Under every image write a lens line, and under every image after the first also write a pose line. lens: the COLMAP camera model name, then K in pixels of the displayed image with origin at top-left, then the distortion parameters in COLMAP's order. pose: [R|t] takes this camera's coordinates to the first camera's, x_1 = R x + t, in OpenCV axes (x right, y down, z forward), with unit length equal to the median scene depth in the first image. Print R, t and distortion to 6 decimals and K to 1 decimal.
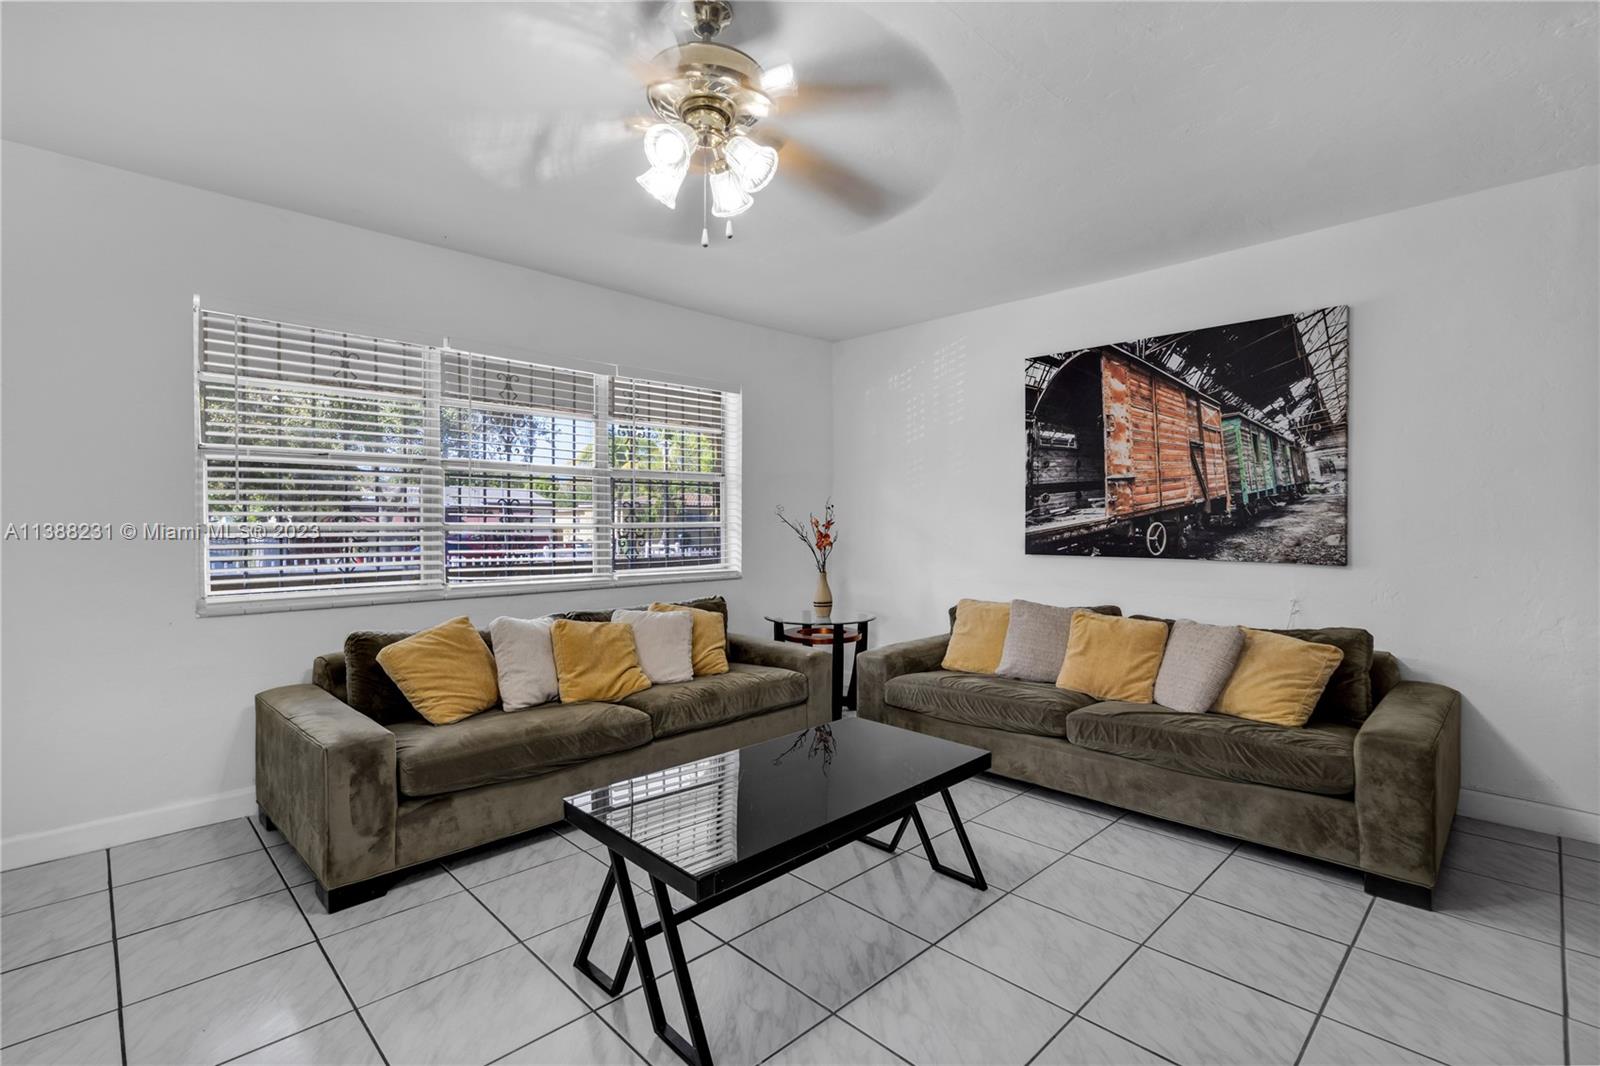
lens RADIAL K [[747.0, 0, 797.5], [0, 747.0, 517.6], [0, 0, 1]] dist [0.001350, 0.000332]
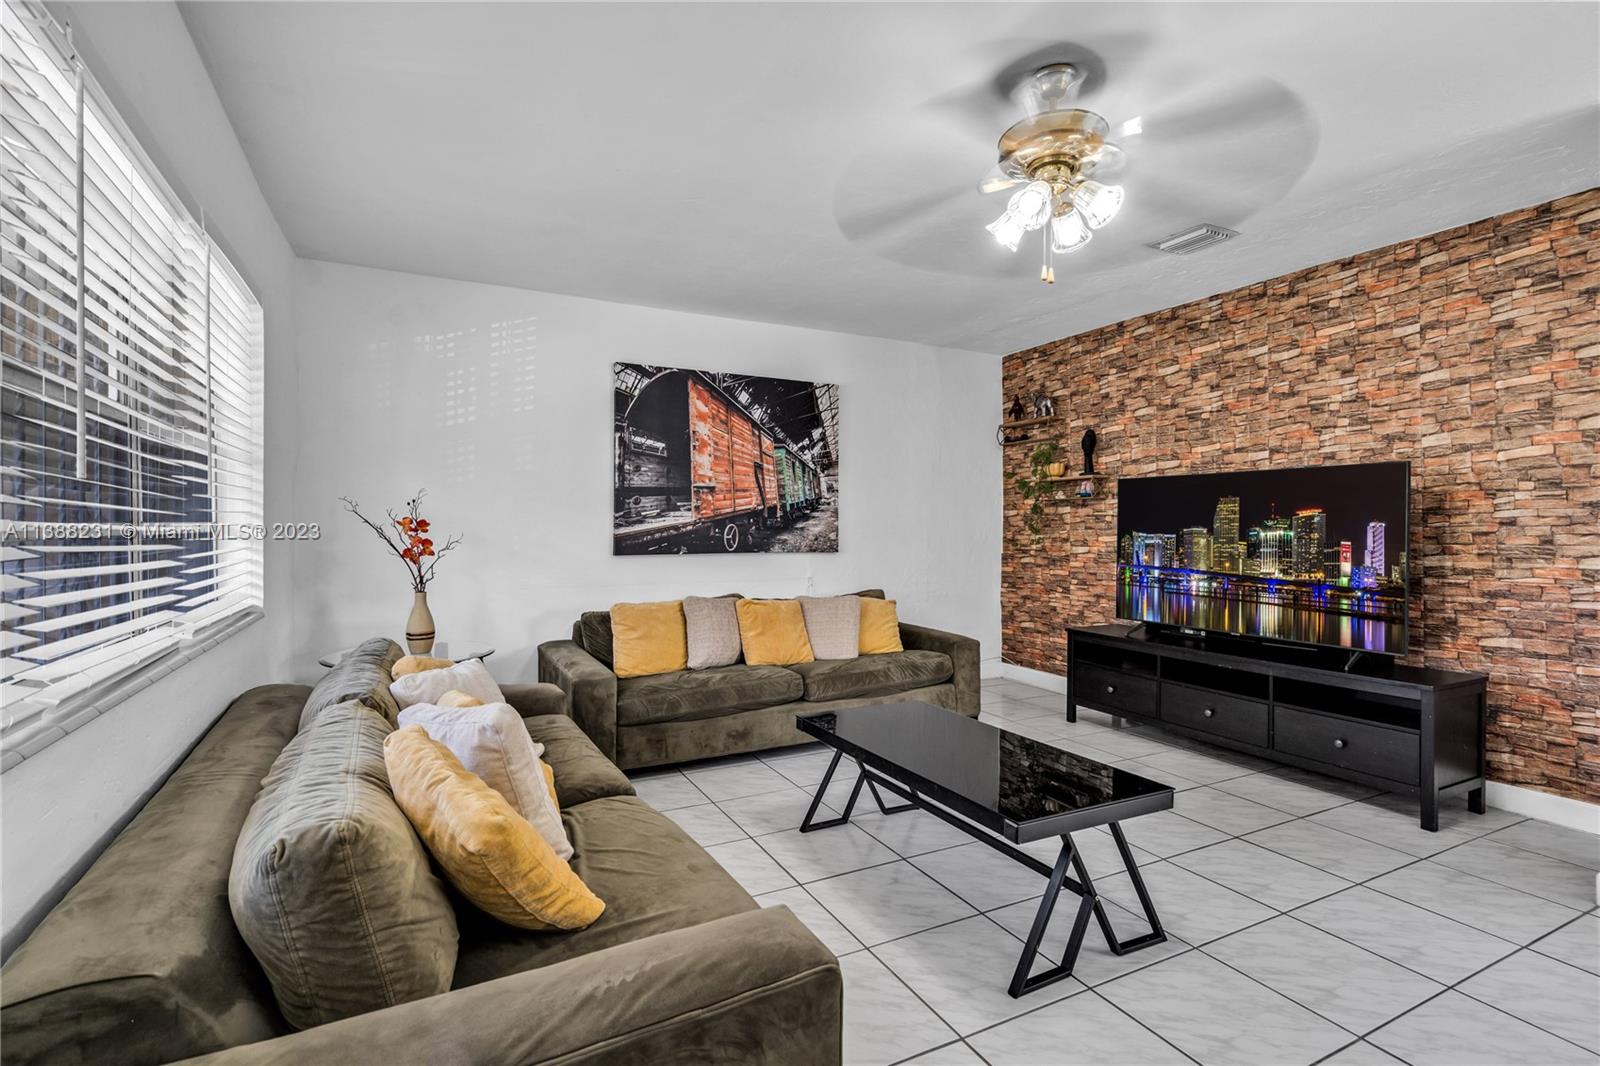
lens RADIAL K [[747.0, 0, 797.5], [0, 747.0, 517.6], [0, 0, 1]] dist [0.001350, 0.000332]
pose [[0.296663, 0.012077, 0.954906, -0.656562], [-0.005877, 0.999924, -0.010821, 0.008177], [-0.954964, -0.002402, 0.296711, 0.523046]]
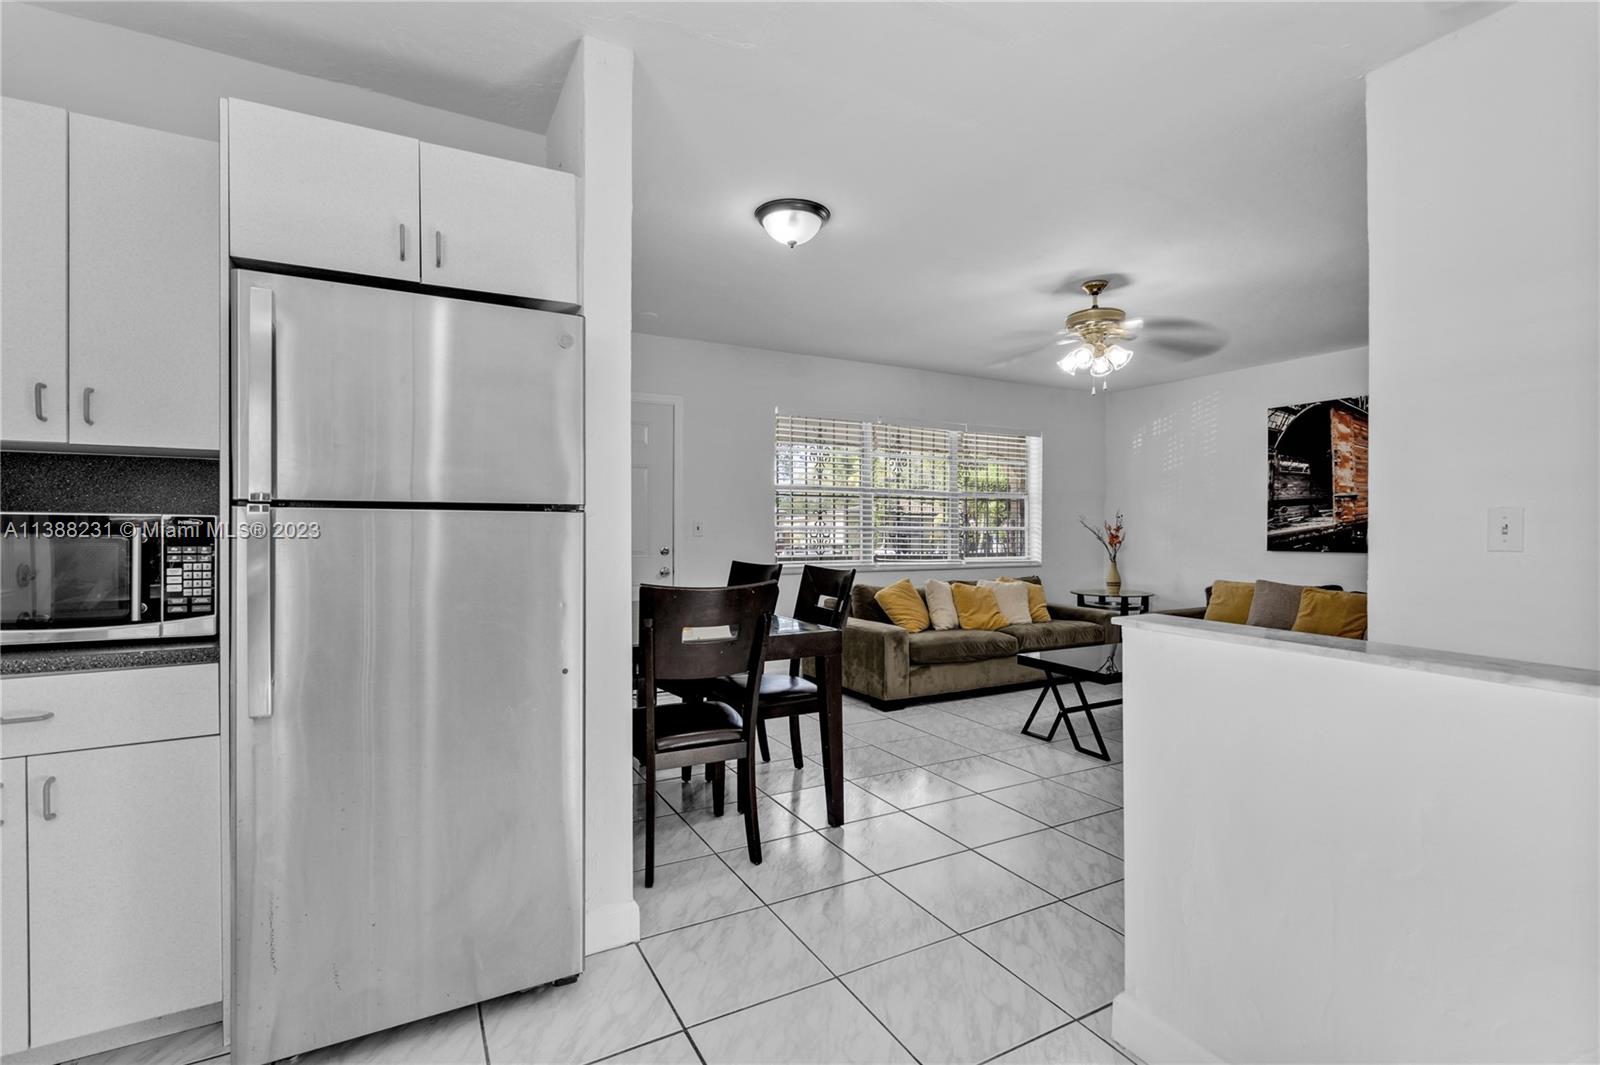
lens RADIAL K [[727.6, 0, 798.4], [0, 727.6, 529.8], [0, 0, 1]] dist [0.001355, 0.000383]
pose [[0.960413, 0.003792, -0.278556, -0.170745], [-0.002026, 0.999976, 0.006625, 0.003869], [0.278574, -0.005798, 0.960397, -0.596659]]
